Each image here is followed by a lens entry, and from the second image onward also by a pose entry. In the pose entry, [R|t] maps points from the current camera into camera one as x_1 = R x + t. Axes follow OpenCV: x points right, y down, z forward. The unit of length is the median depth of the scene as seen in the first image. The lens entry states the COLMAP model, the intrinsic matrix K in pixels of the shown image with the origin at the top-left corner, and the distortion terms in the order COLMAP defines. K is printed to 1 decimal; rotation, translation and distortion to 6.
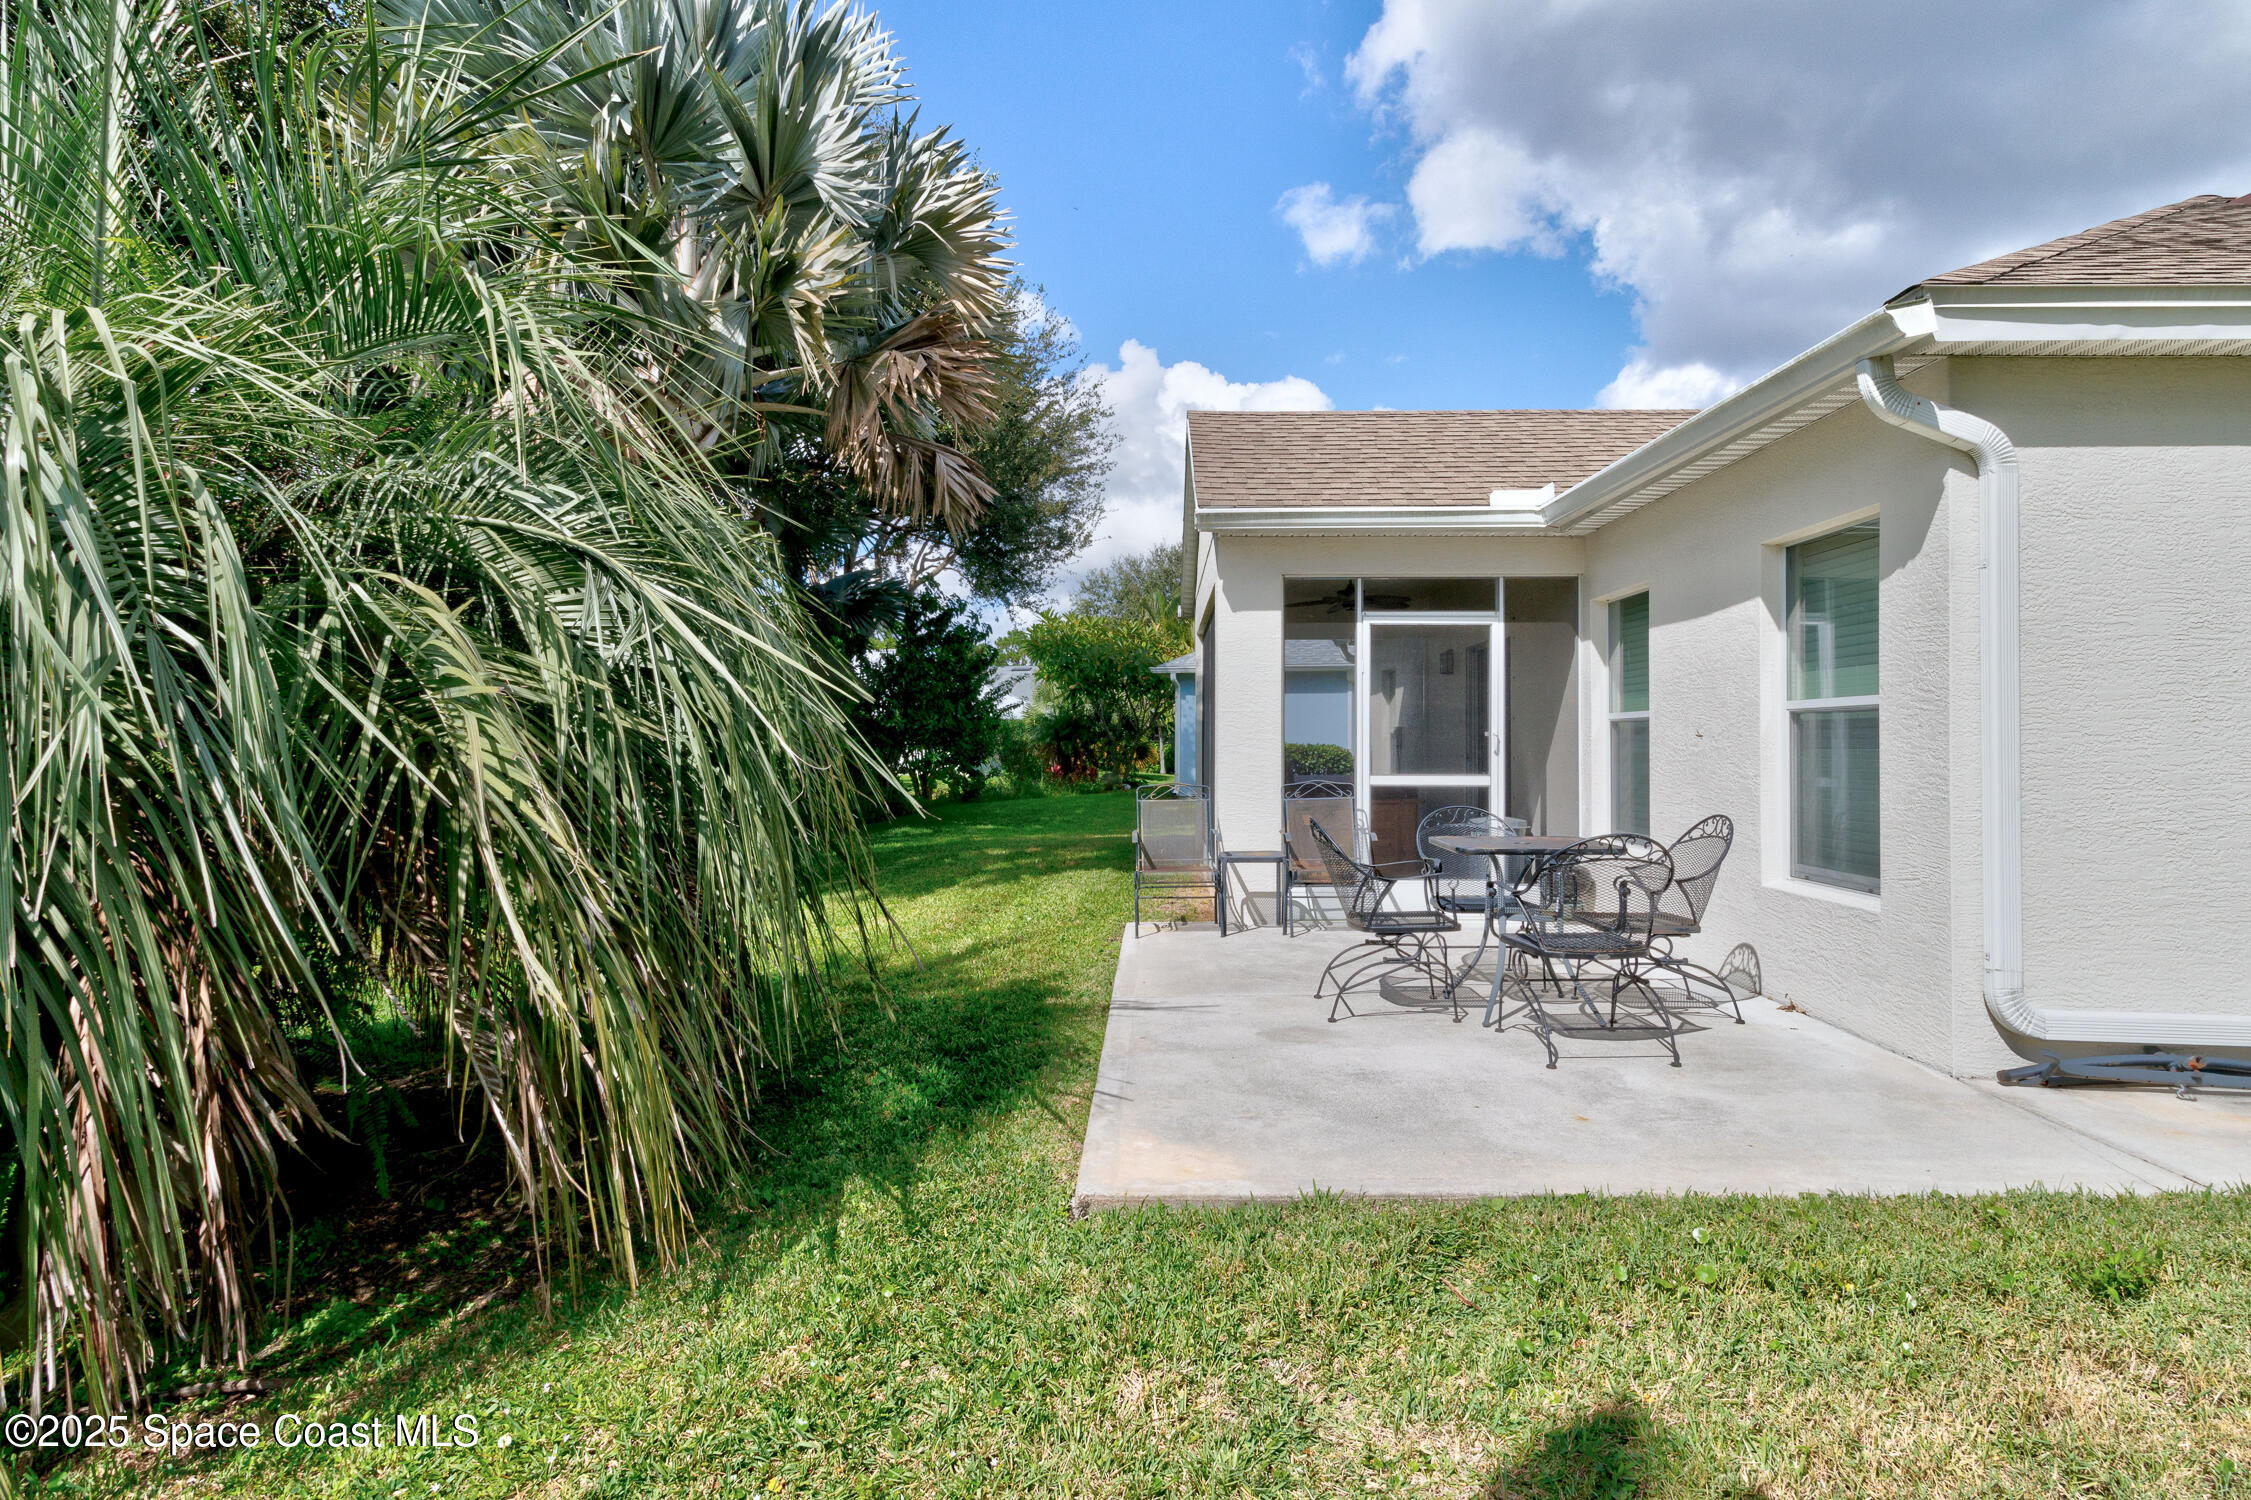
lens RADIAL K [[1188.3, 0, 1181.8], [0, 1188.3, 743.8], [0, 0, 1]] dist [-0.004910, 0.000514]
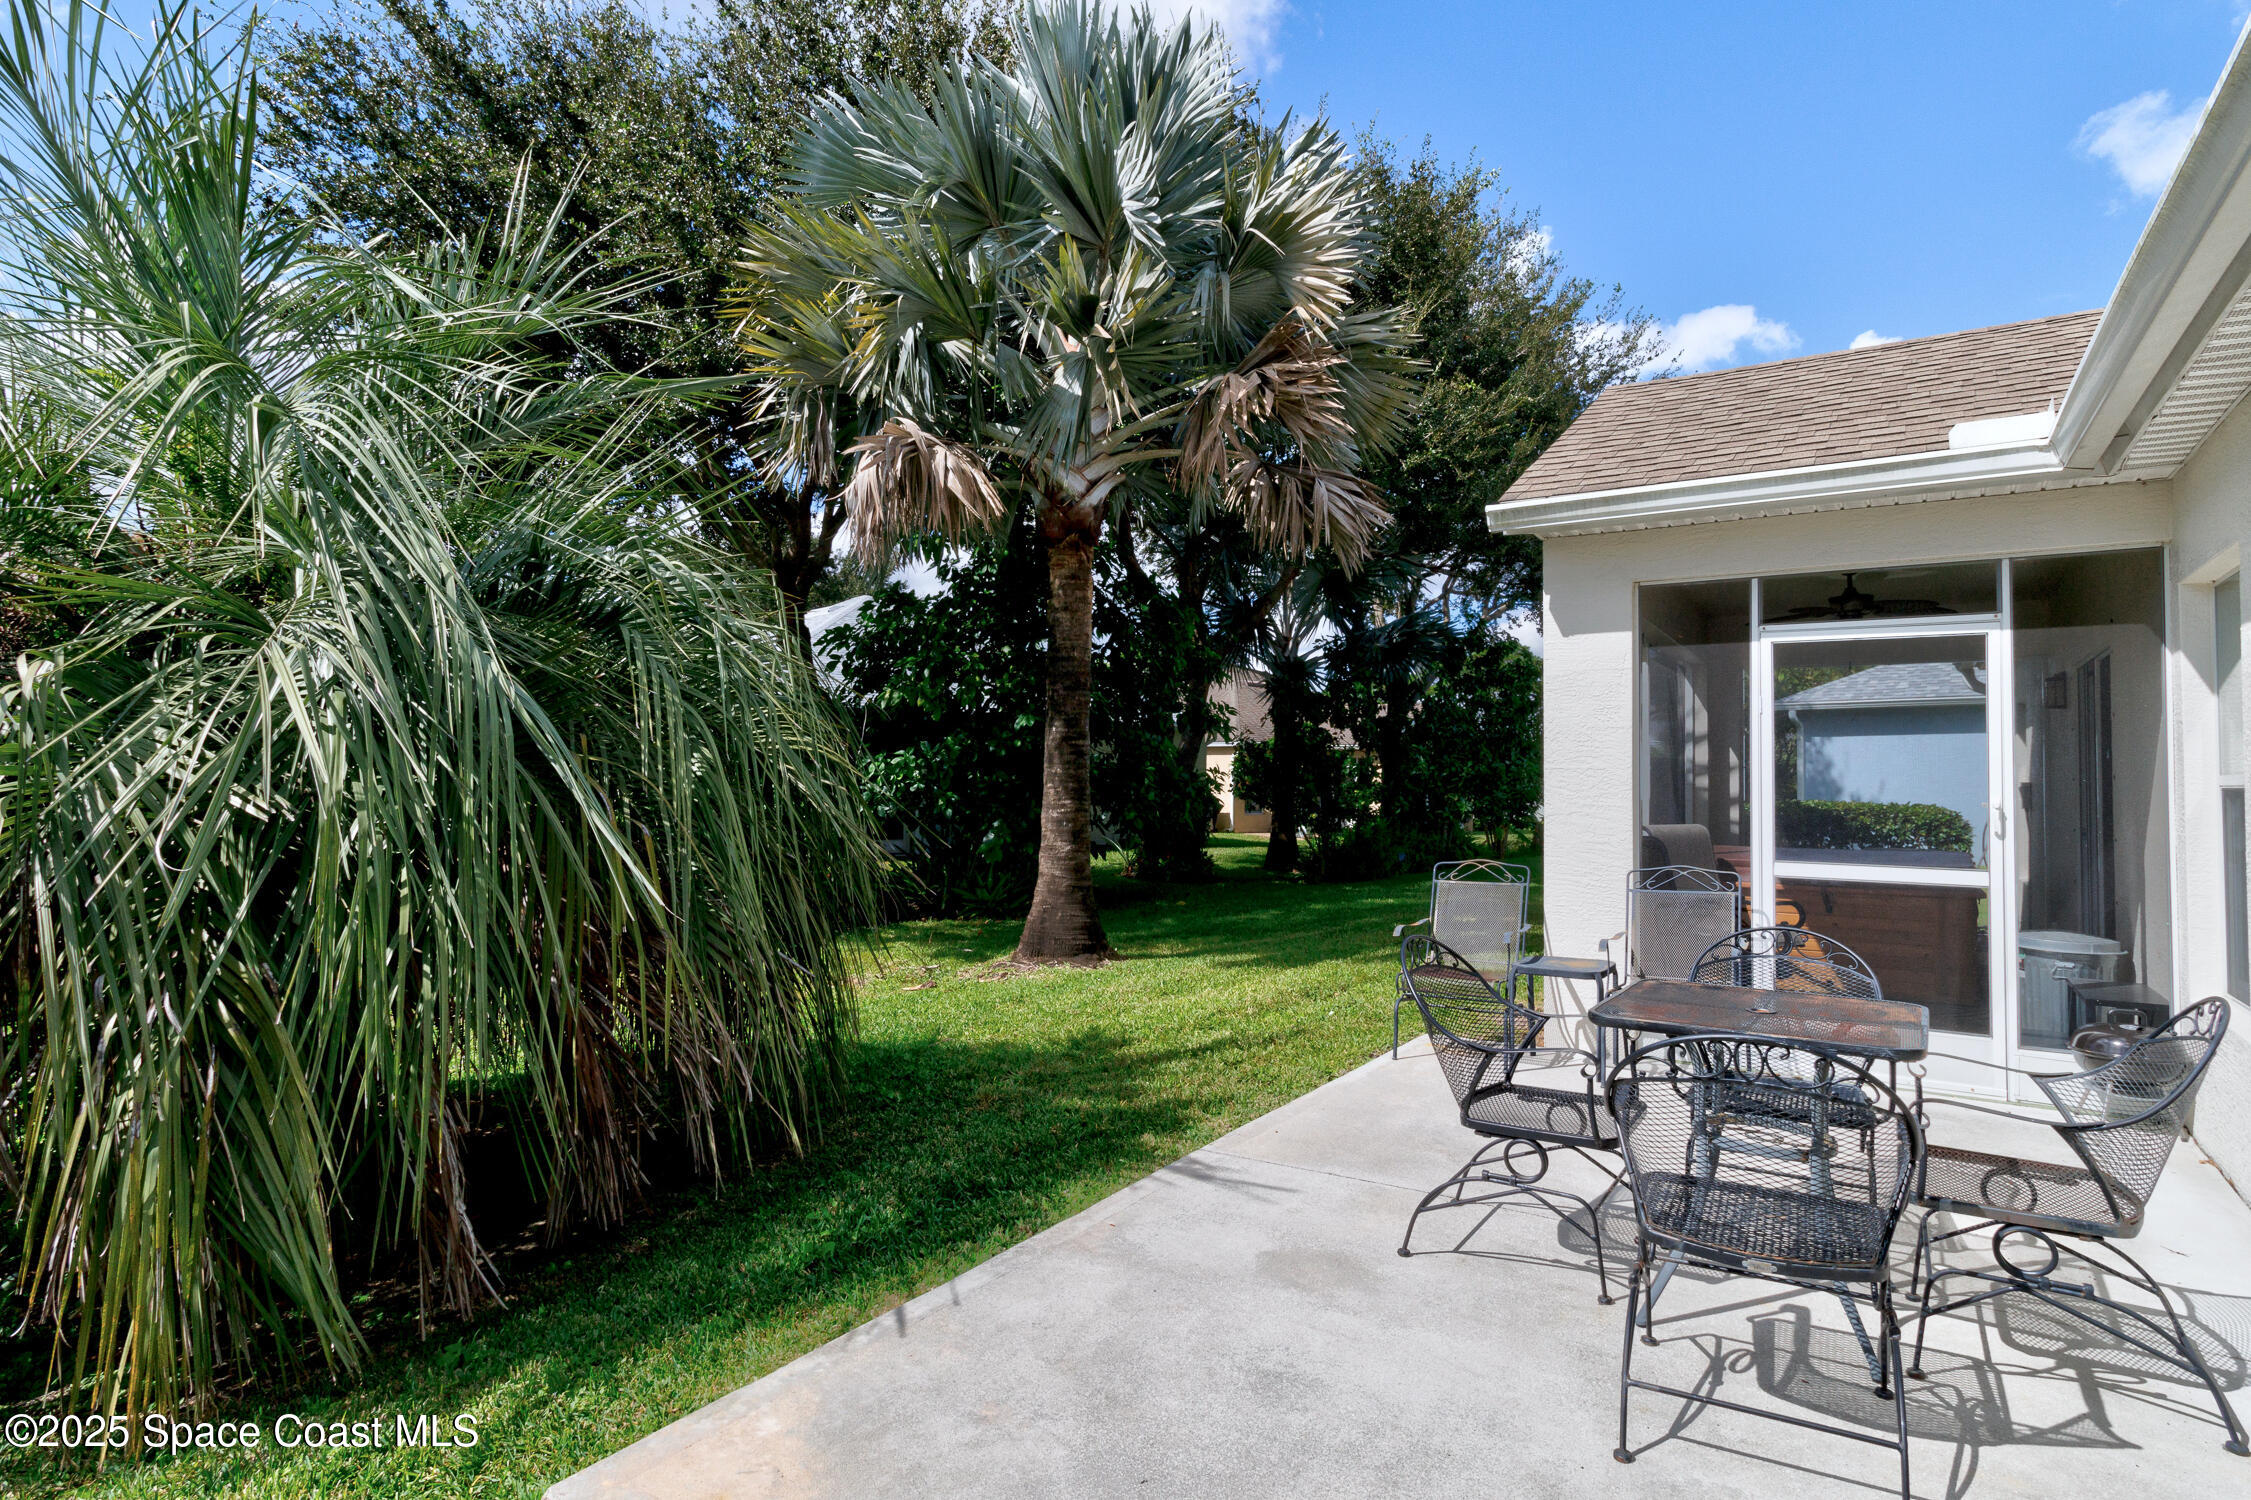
lens RADIAL K [[1188.3, 0, 1137.3], [0, 1188.3, 749.7], [0, 0, 1]] dist [-0.004910, 0.000514]
pose [[0.846041, -0.005206, -0.533093, 0.230060], [-0.011179, 0.999559, -0.027504, -0.016375], [0.533001, 0.029229, 0.845610, 0.233664]]
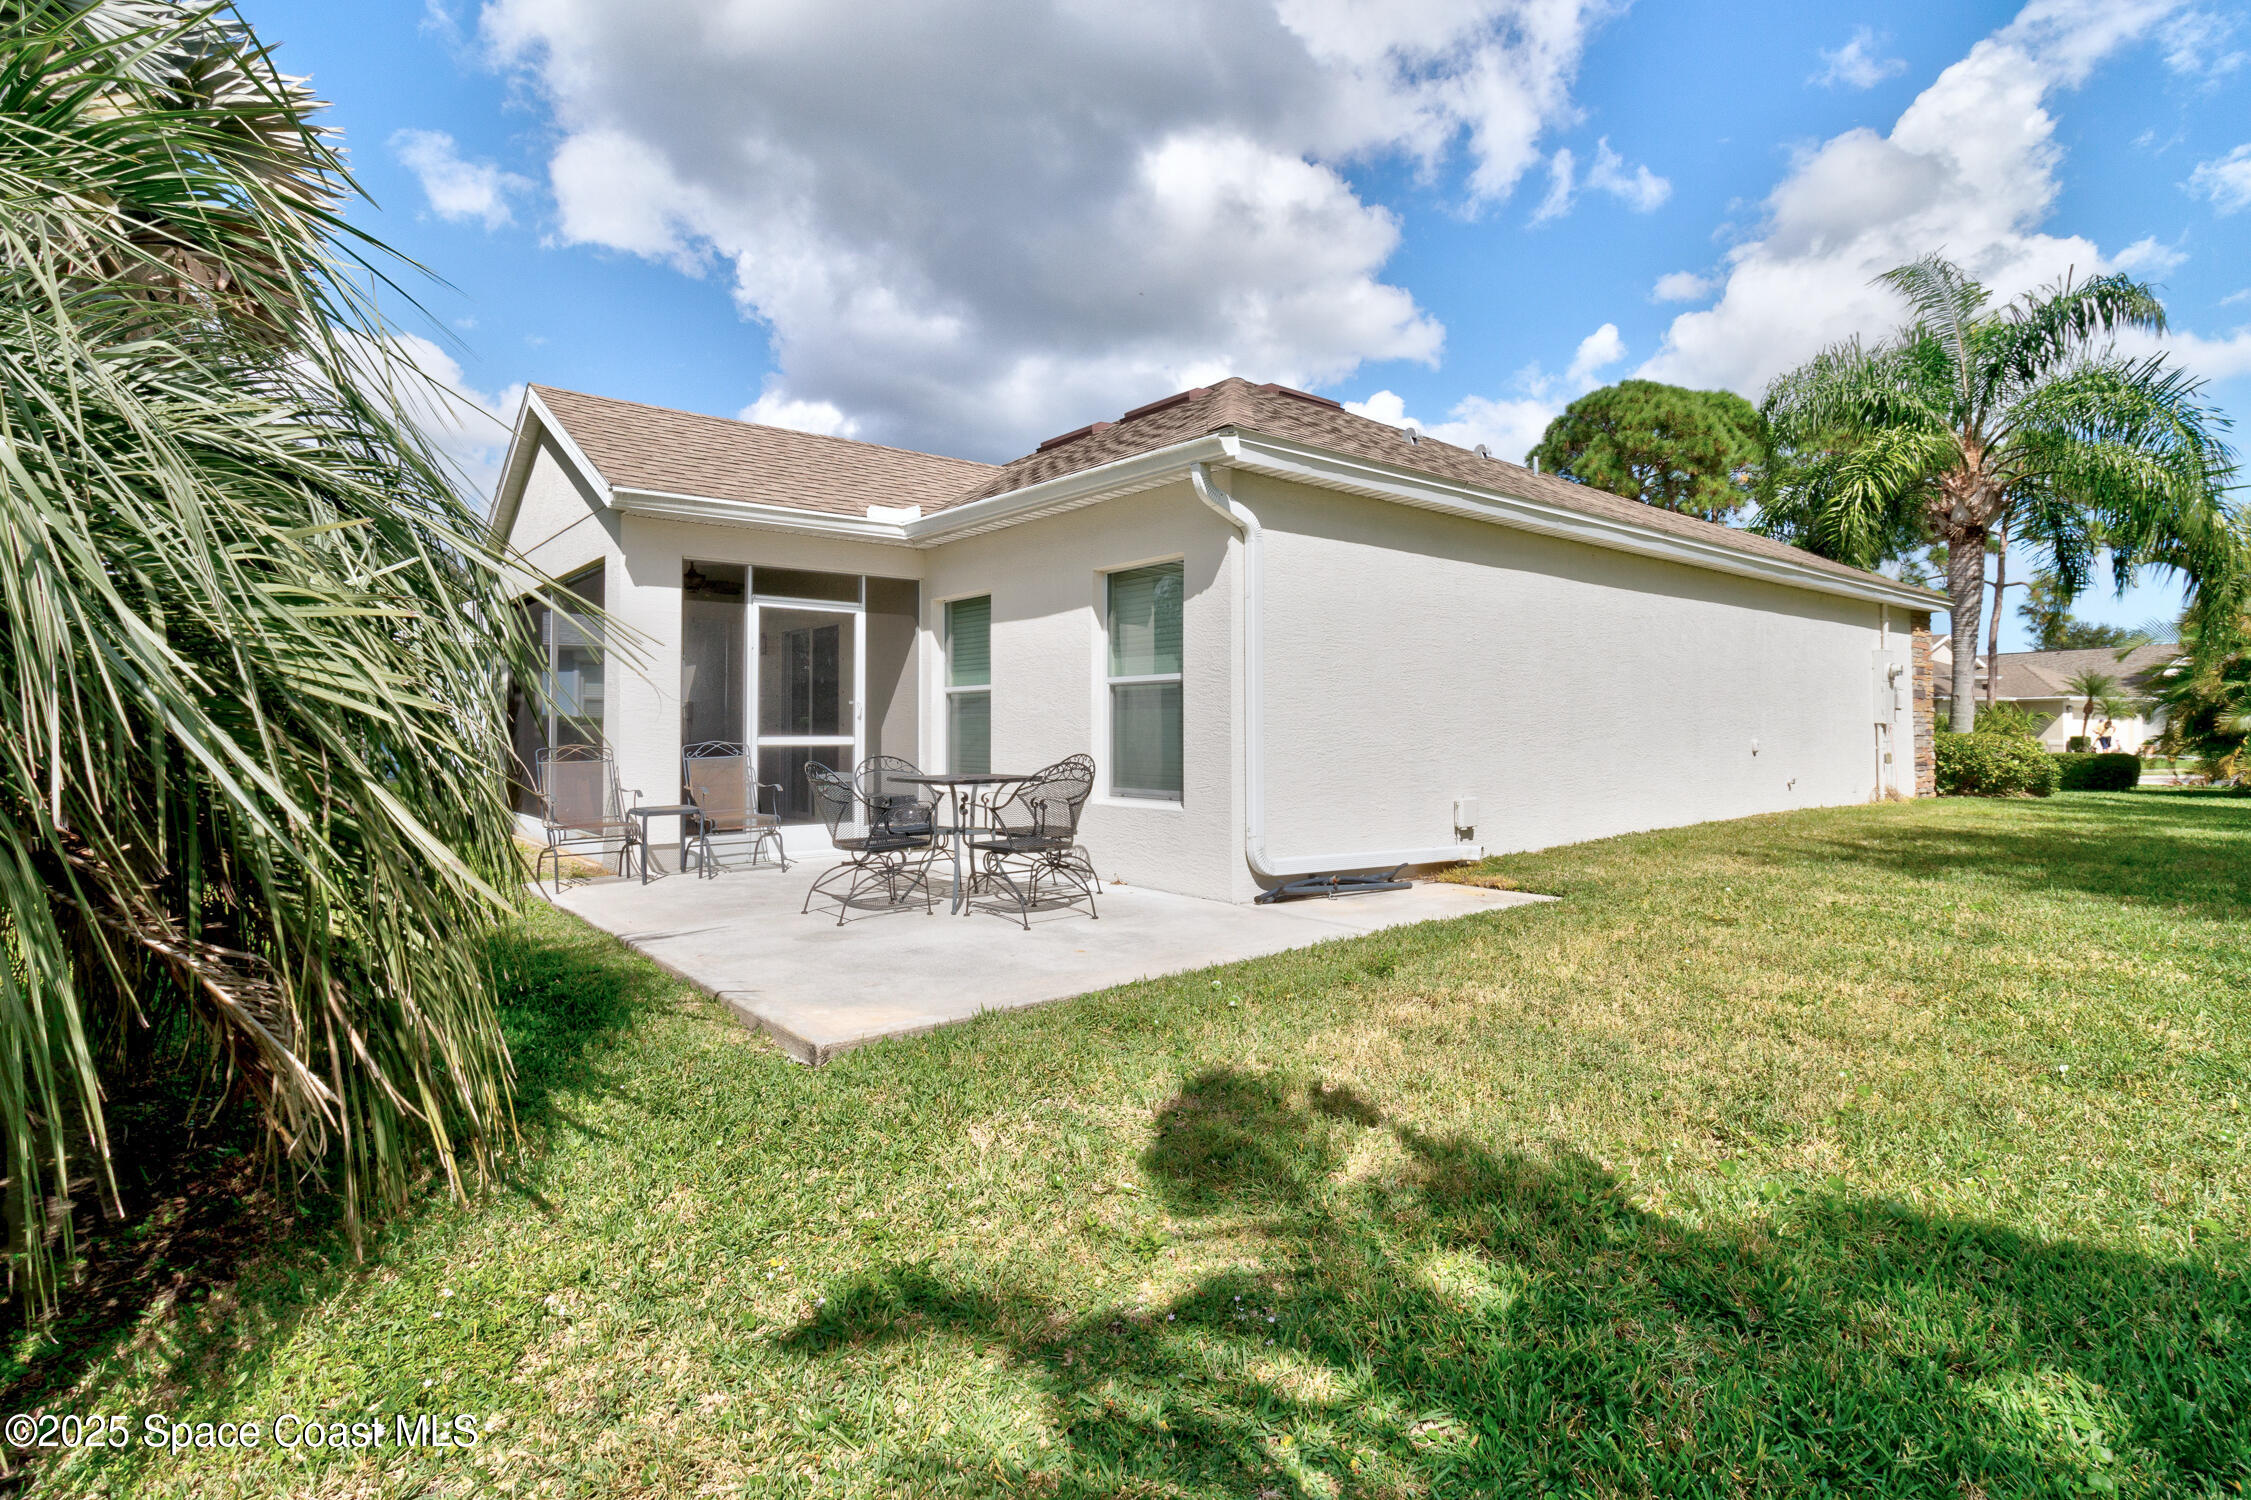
lens RADIAL K [[1053.3, 0, 1124.7], [0, 1053.3, 744.3], [0, 0, 1]] dist [0.005116, -0.000794]
pose [[0.778034, -0.014719, 0.628050, -0.228137], [0.003222, 0.999806, 0.019441, 0.016247], [-0.628214, -0.013102, 0.777930, -0.029969]]
